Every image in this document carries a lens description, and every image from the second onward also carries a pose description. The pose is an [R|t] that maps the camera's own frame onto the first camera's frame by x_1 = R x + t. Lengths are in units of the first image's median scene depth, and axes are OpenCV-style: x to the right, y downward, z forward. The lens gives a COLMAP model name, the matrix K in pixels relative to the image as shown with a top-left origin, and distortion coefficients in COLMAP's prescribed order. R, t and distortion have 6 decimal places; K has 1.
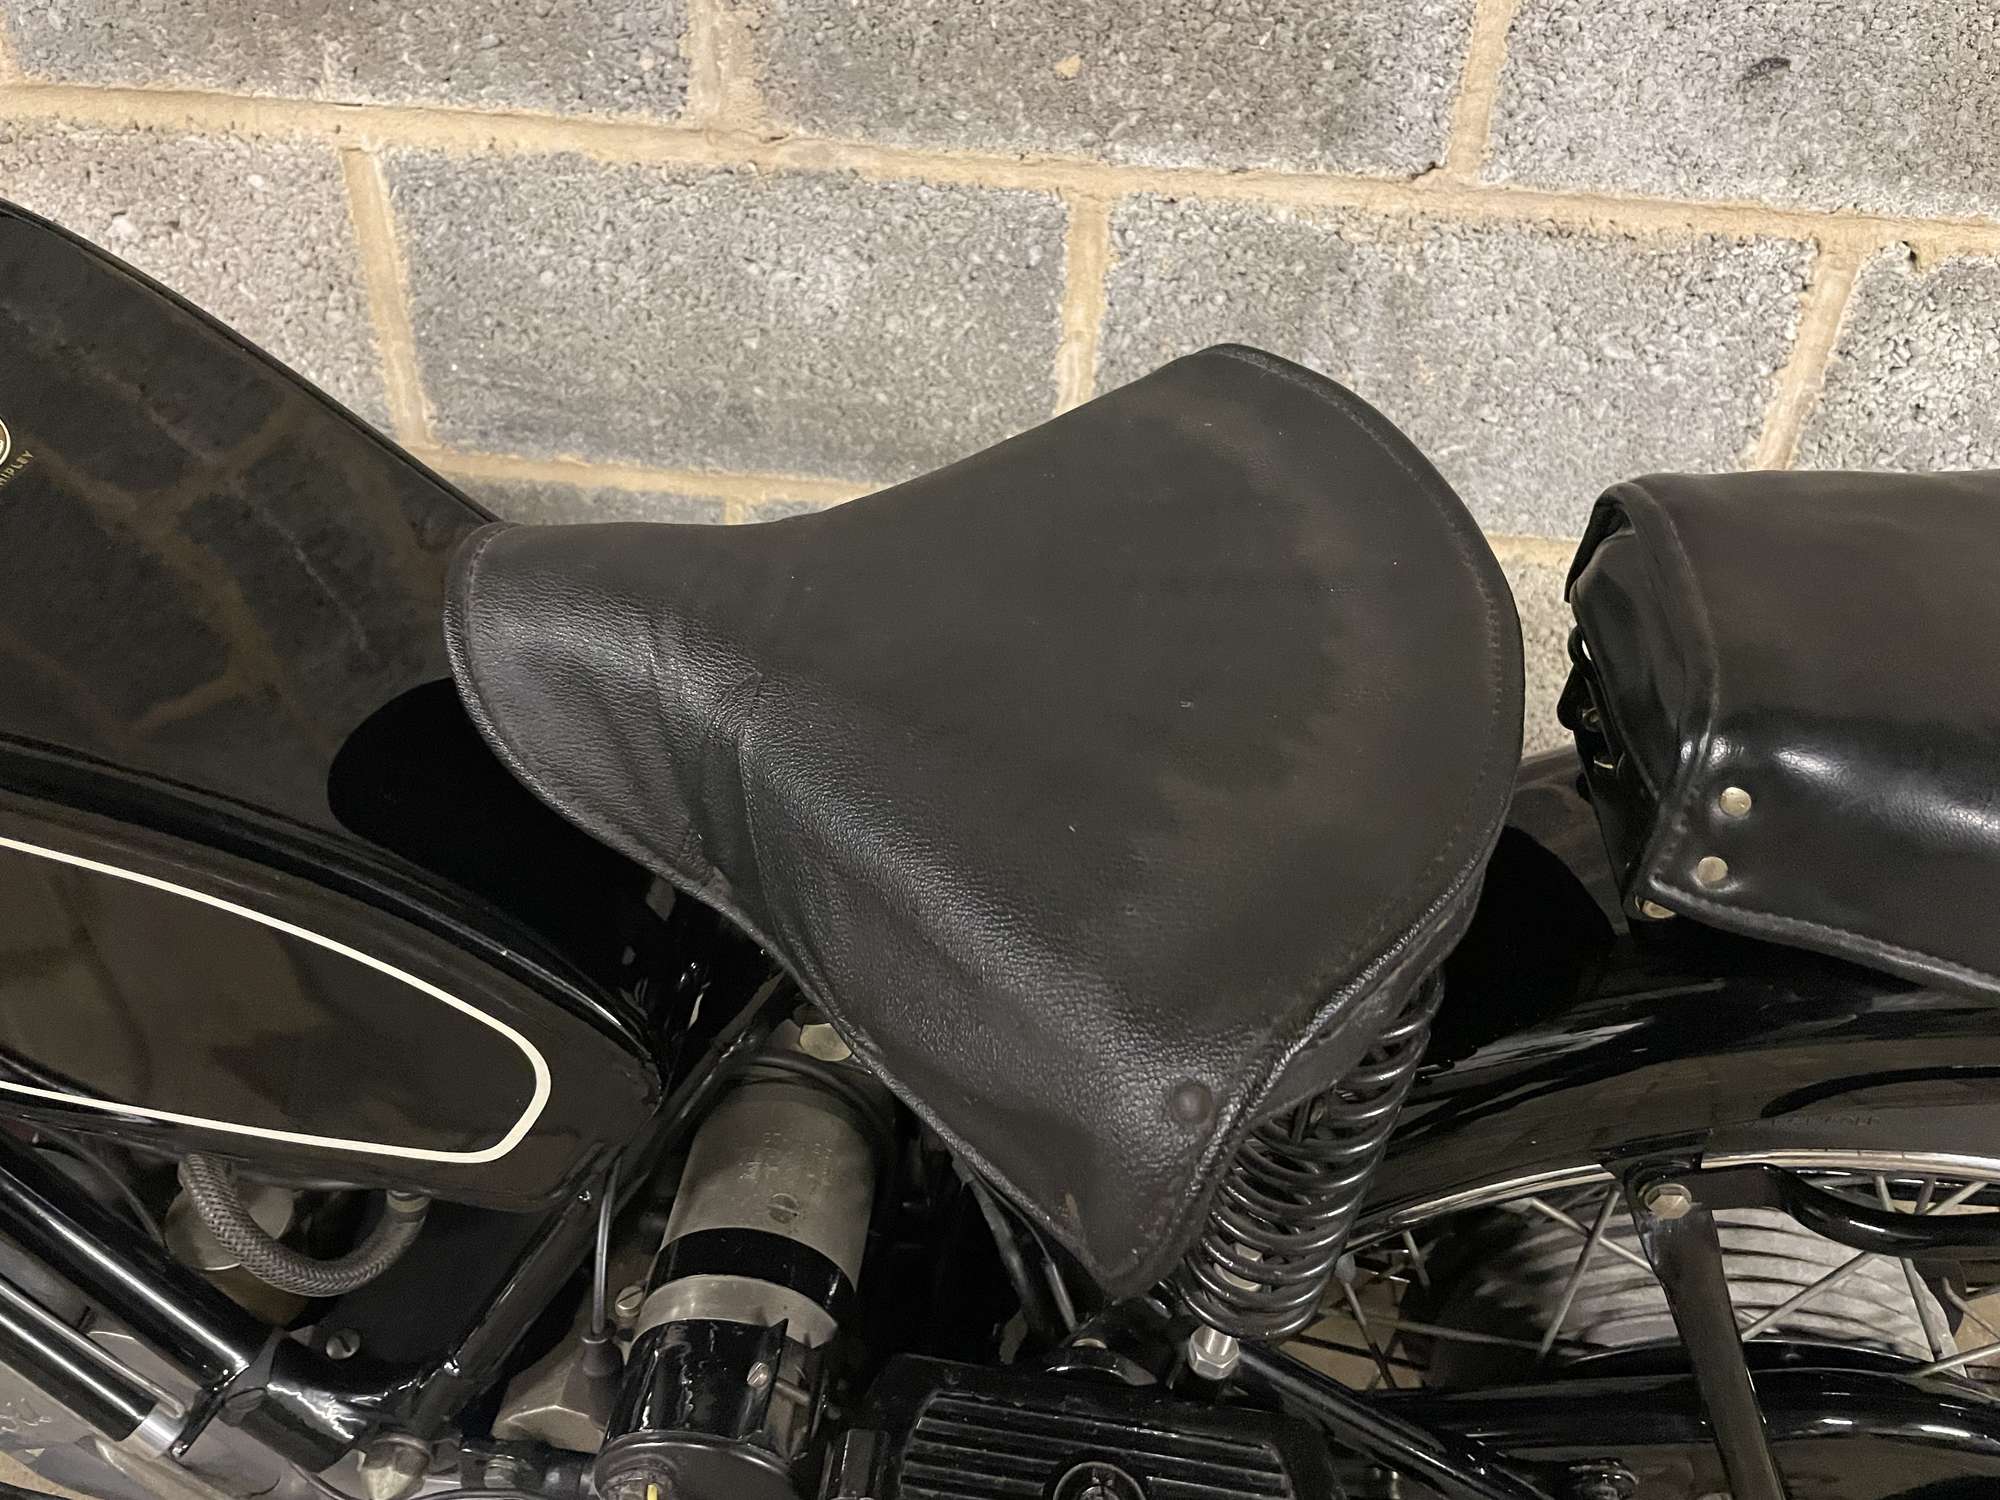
lens RADIAL K [[1544.2, 0, 1000.8], [0, 1544.2, 734.5], [0, 0, 1]] dist [0.081608, -0.124853]
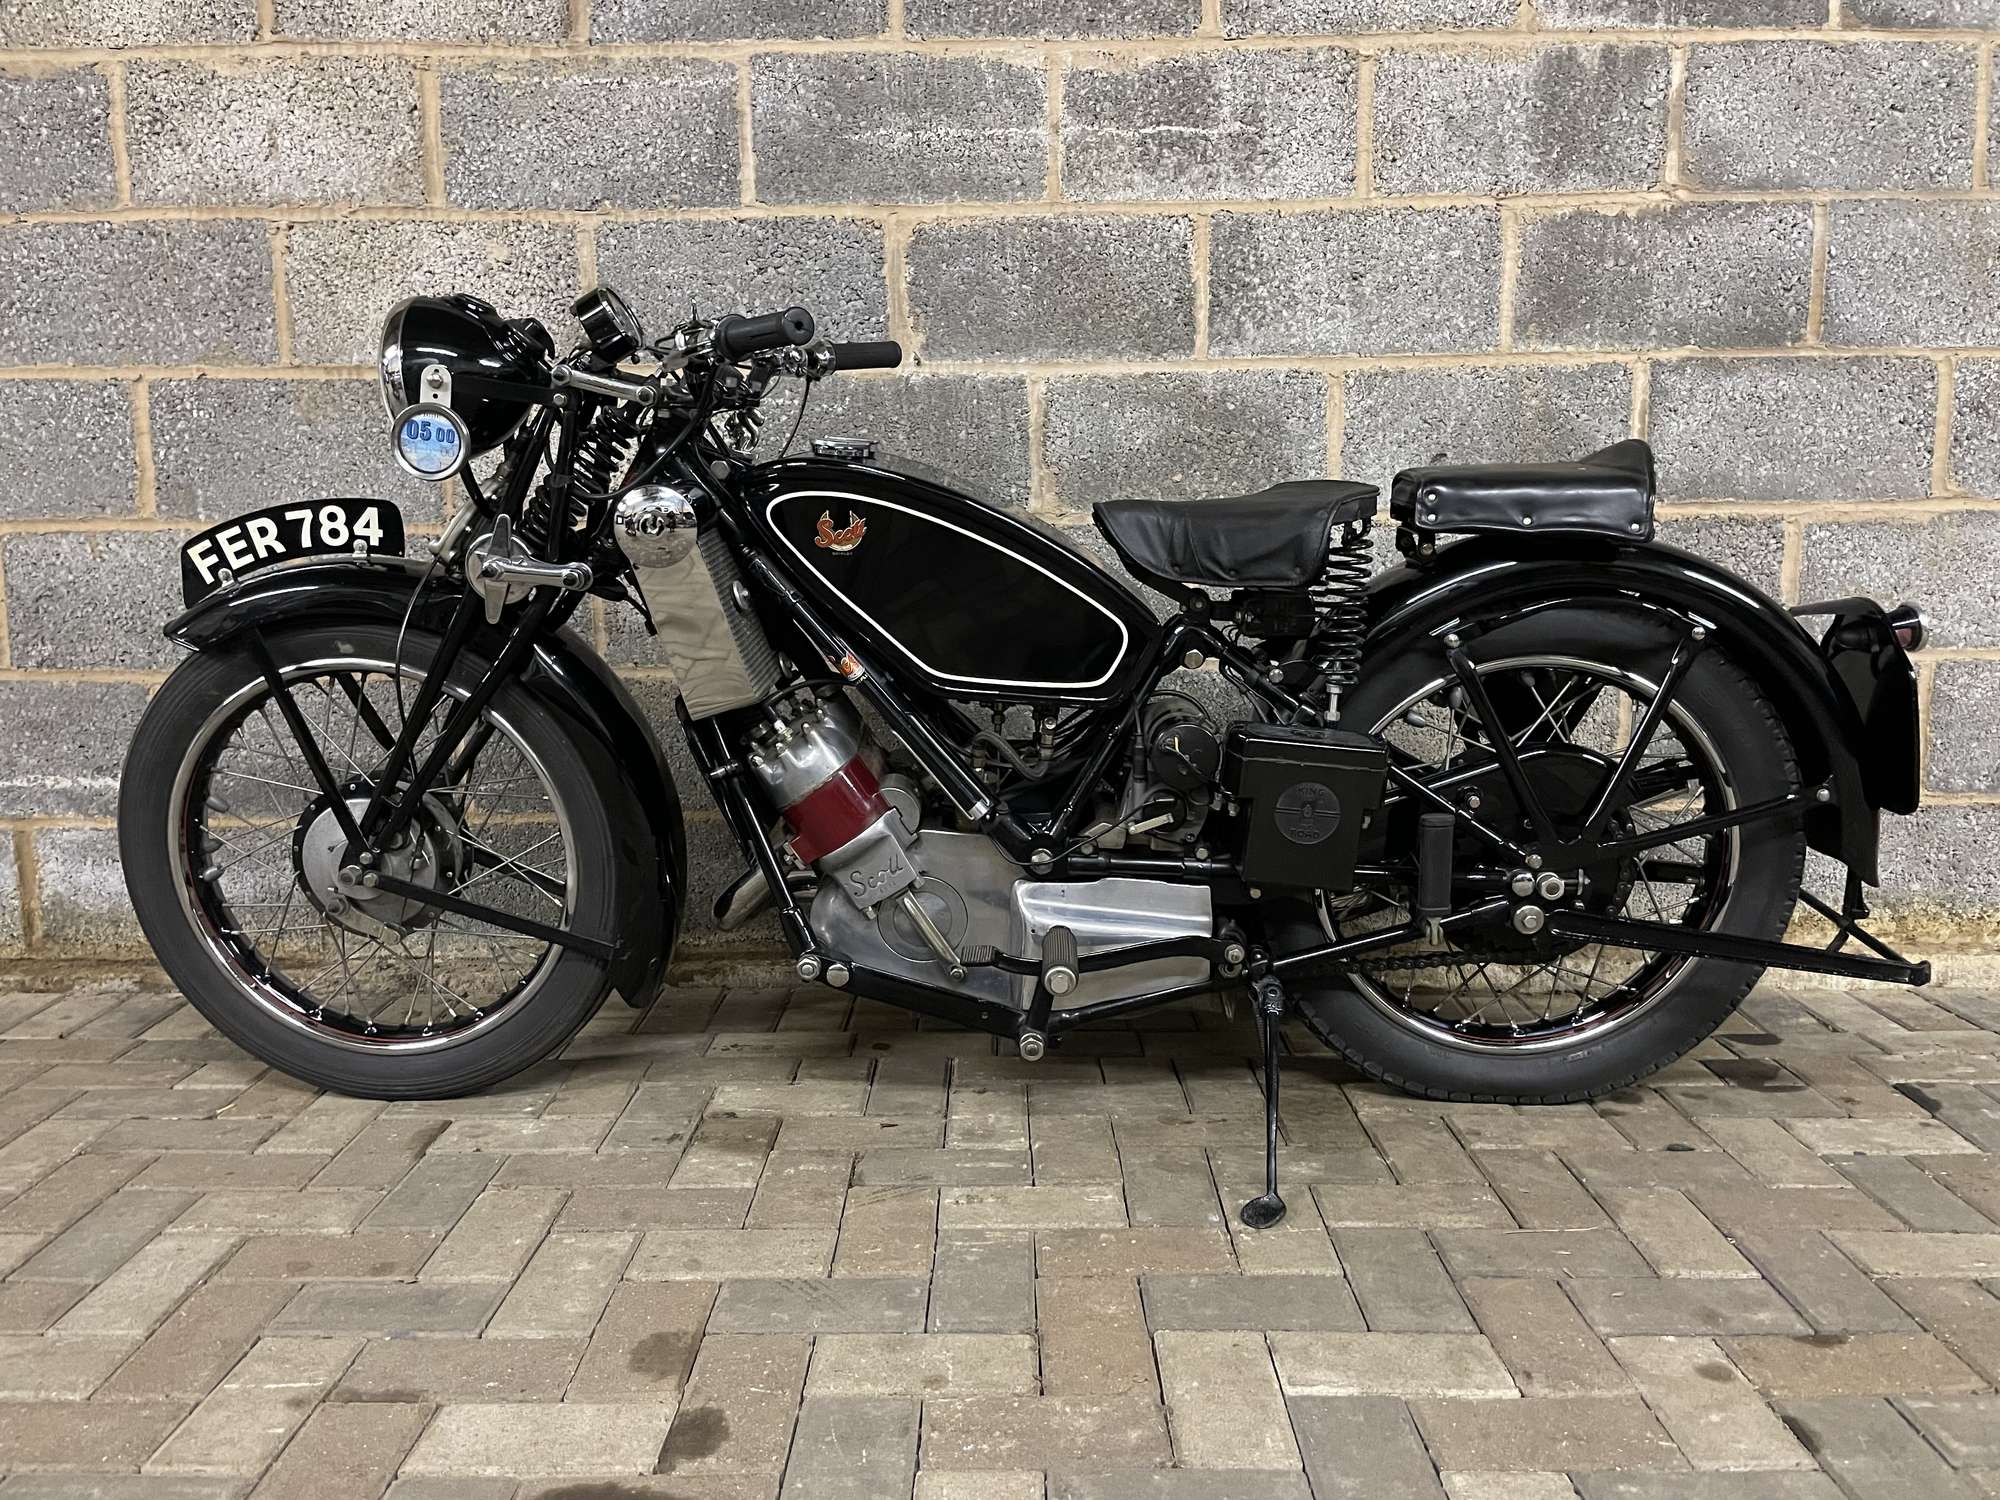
lens RADIAL K [[1497.2, 0, 1002.3], [0, 1497.2, 728.5], [0, 0, 1]] dist [0.088096, -0.117854]
pose [[0.994830, -0.068885, 0.074619, -0.420864], [0.095274, 0.887443, -0.450962, 0.950974], [-0.035156, 0.455740, 0.889418, -0.938945]]
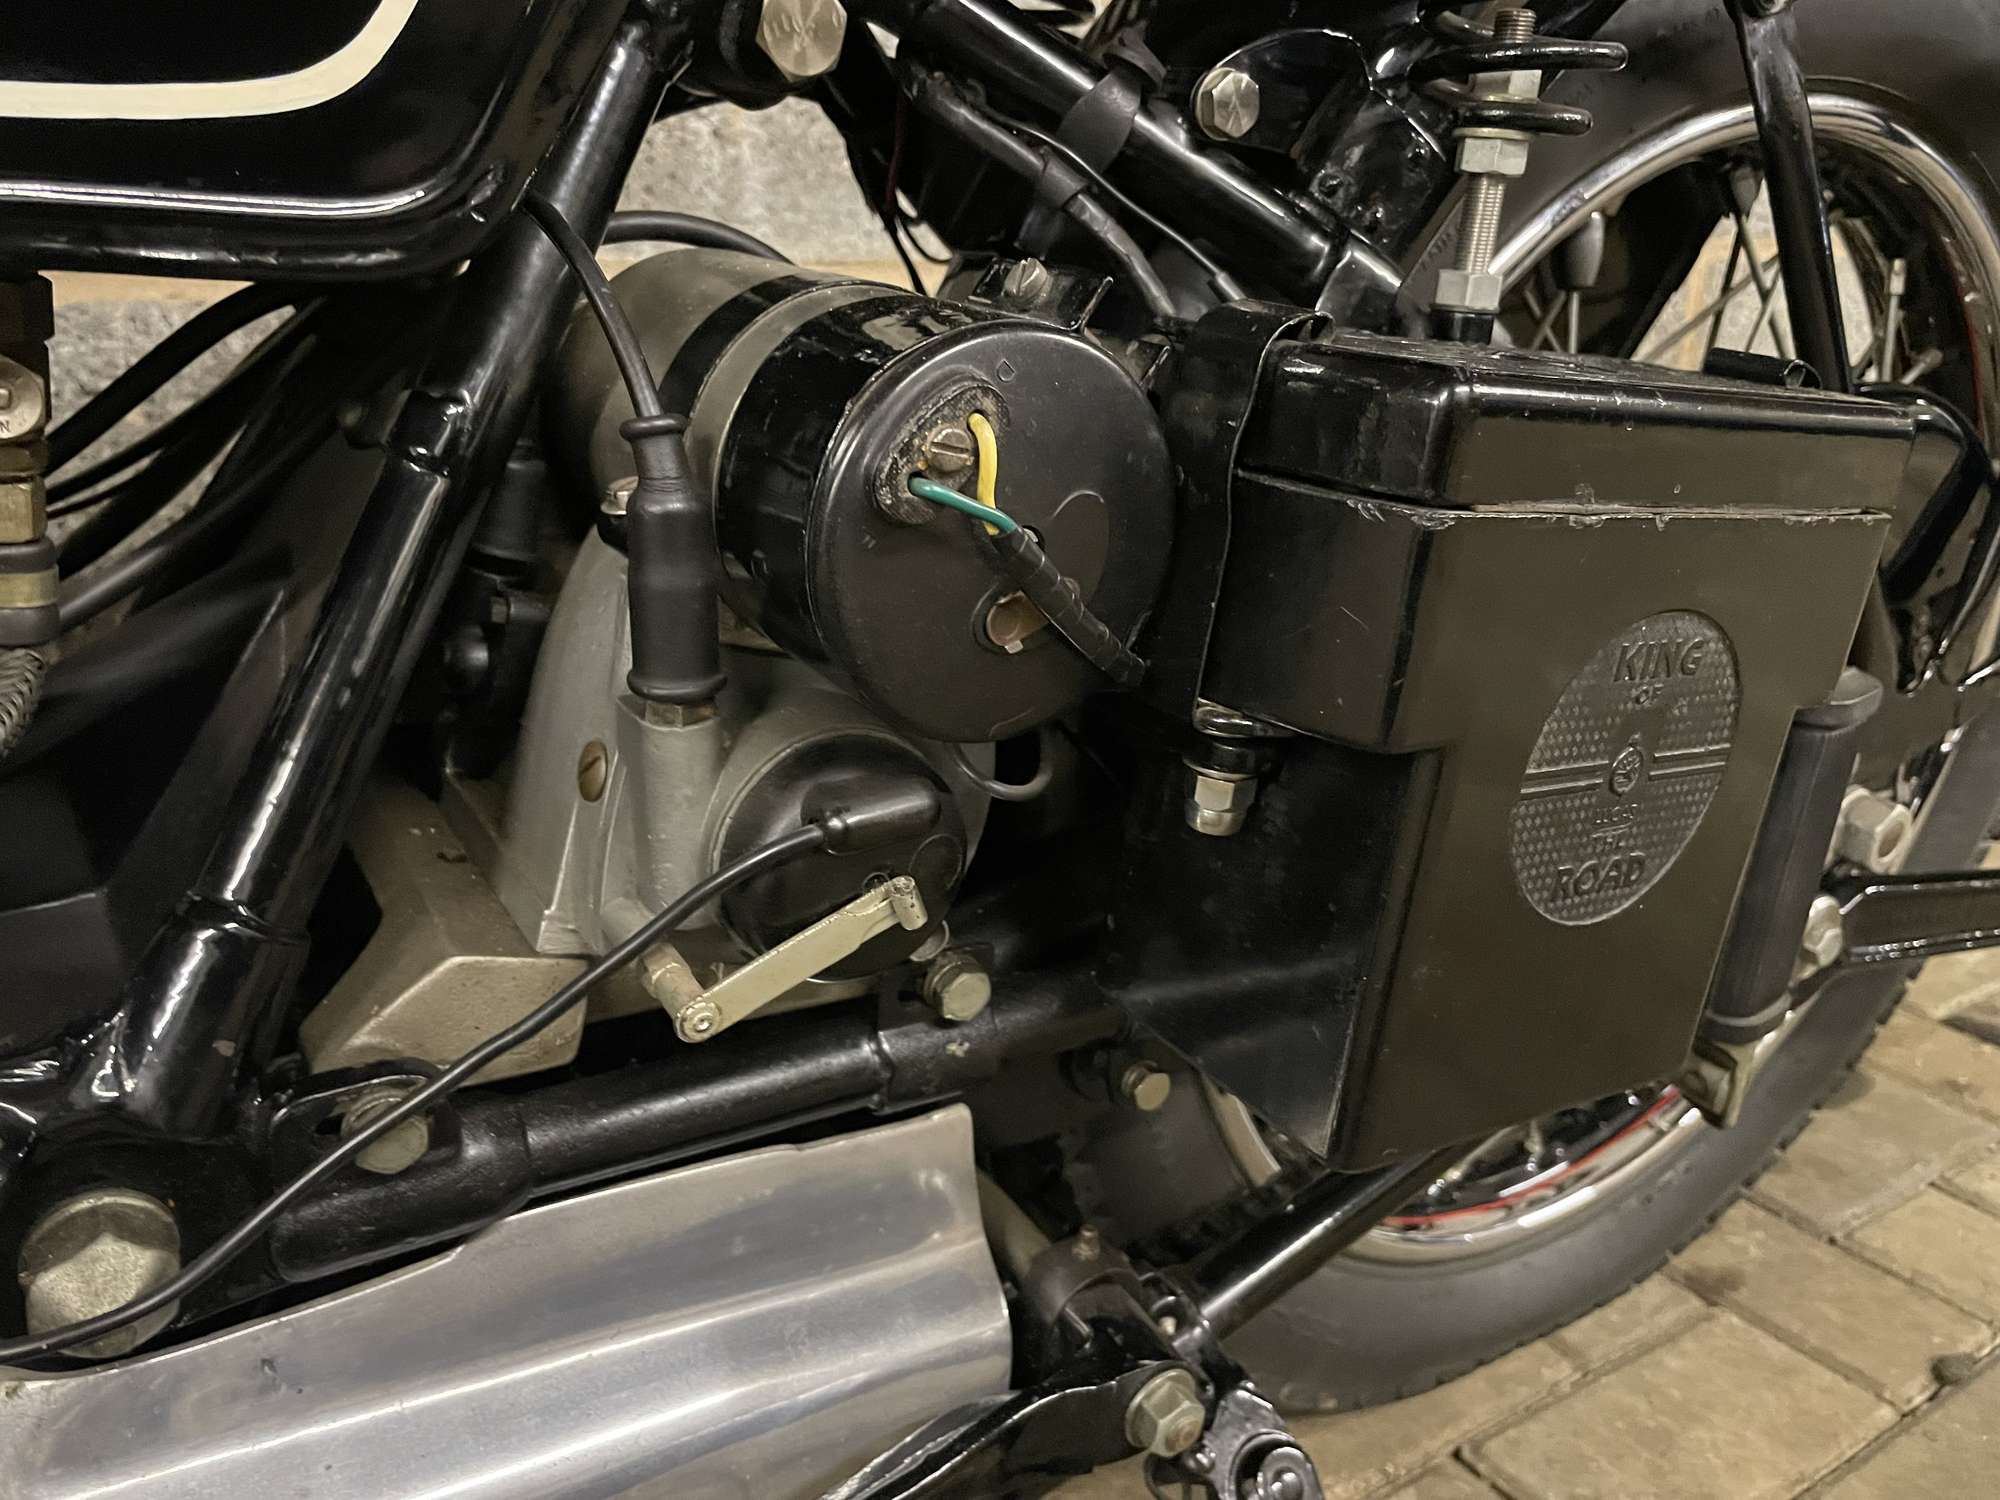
lens RADIAL K [[1541.3, 0, 1000.0], [0, 1541.3, 750.0], [0, 0, 1]] dist [0.078578, -0.120961]
pose [[0.791210, -0.240761, 0.562158, -0.263239], [0.388508, 0.907796, -0.158015, 0.330237], [-0.472281, 0.343426, 0.811794, 0.326221]]
